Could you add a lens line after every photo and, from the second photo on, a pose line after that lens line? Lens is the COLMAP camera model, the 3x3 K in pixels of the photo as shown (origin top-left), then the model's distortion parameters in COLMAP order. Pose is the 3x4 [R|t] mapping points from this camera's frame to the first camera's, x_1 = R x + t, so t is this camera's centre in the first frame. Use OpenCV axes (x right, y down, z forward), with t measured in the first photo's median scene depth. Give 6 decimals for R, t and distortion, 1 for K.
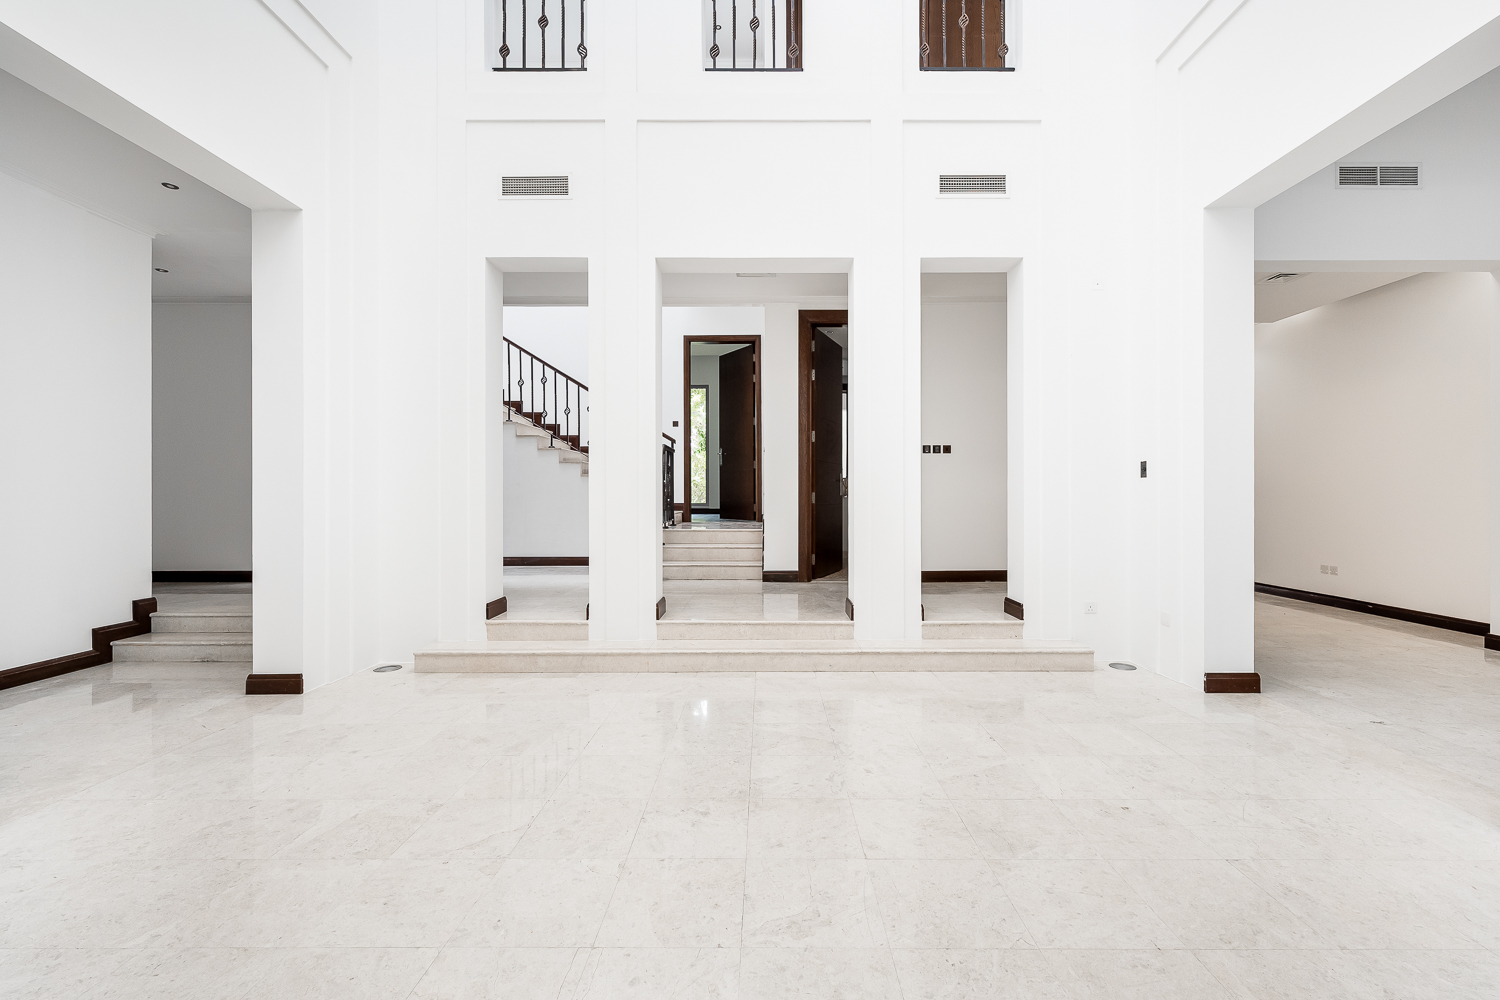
lens RADIAL K [[593.3, 0, 748.1], [0, 593.3, 496.4], [0, 0, 1]] dist [-0.007244, 0.000320]
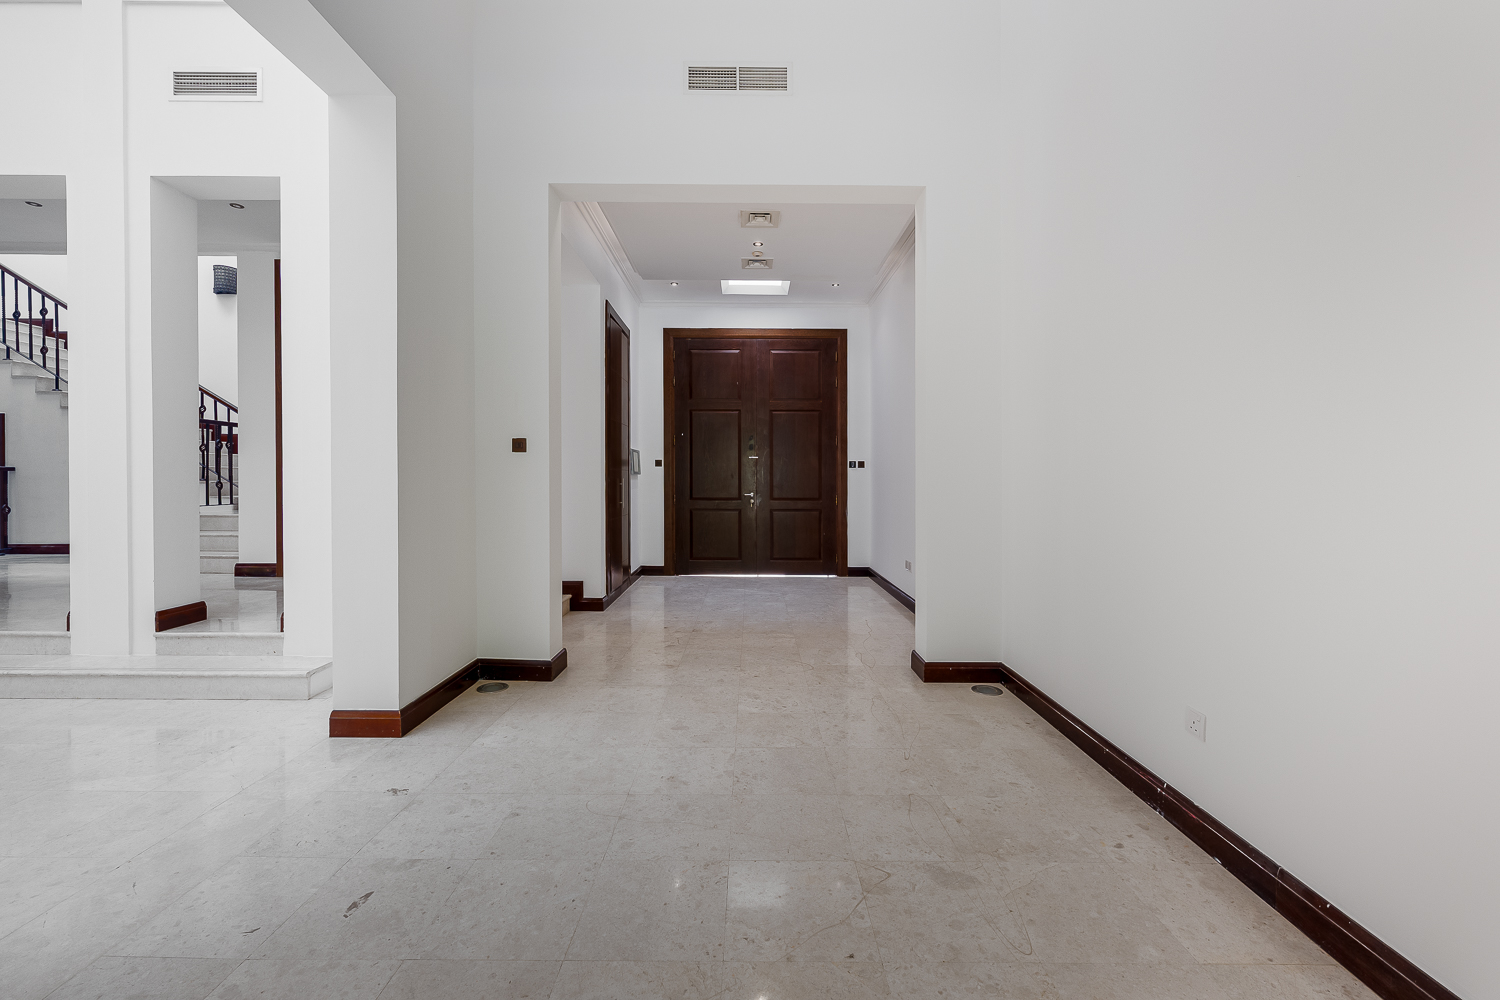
lens RADIAL K [[593.3, 0, 755.3], [0, 593.3, 476.3], [0, 0, 1]] dist [-0.007244, 0.000320]
pose [[0.999809, 0.004800, 0.018942, 1.083726], [-0.004689, 0.999972, -0.005878, 0.002148], [-0.018970, 0.005788, 0.999803, 0.195189]]
